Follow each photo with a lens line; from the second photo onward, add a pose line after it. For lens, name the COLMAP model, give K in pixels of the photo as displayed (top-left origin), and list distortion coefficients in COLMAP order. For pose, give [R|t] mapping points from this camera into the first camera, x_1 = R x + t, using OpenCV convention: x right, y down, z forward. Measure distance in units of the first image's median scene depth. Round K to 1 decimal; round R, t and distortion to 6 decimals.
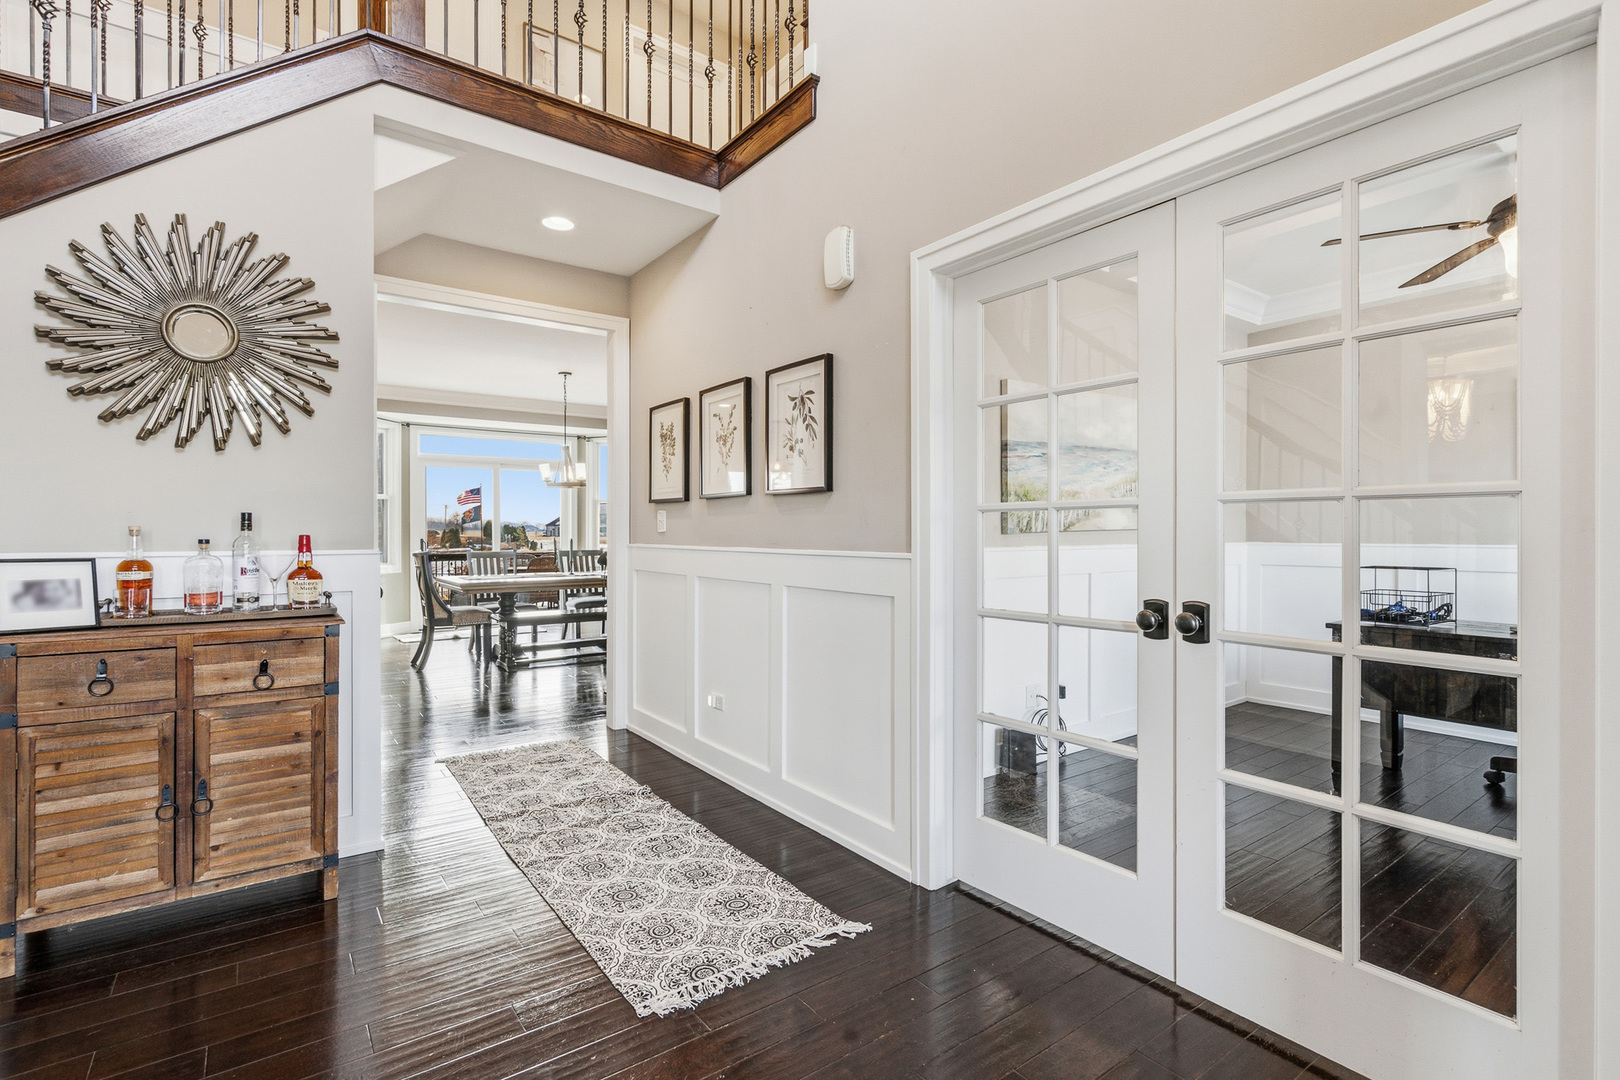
lens RADIAL K [[745.5, 0, 808.7], [0, 745.5, 535.0], [0, 0, 1]] dist [-0.010157, 0.015859]
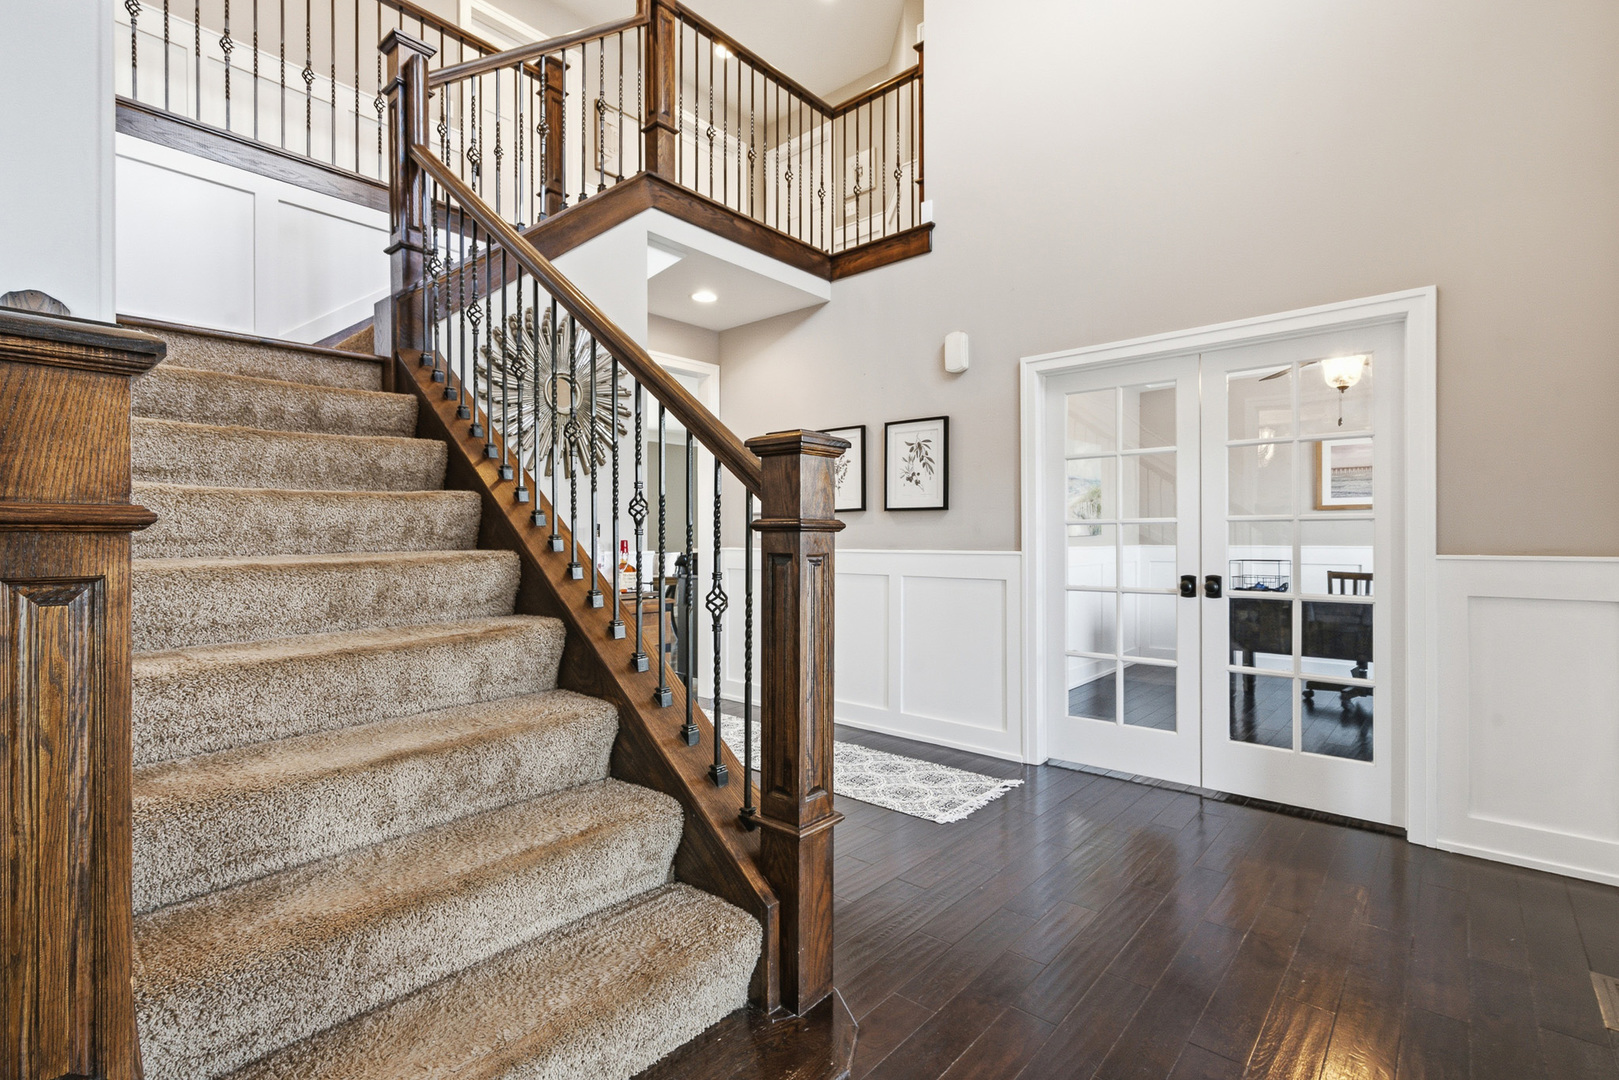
lens RADIAL K [[754.0, 0, 809.5], [0, 754.0, 540.0], [0, 0, 1]] dist [-0.000753, 0.022251]
pose [[0.973842, -0.001569, 0.227223, -0.578112], [0.002033, 0.999996, -0.001806, 0.002669], [-0.227219, 0.002221, 0.973841, -0.384760]]
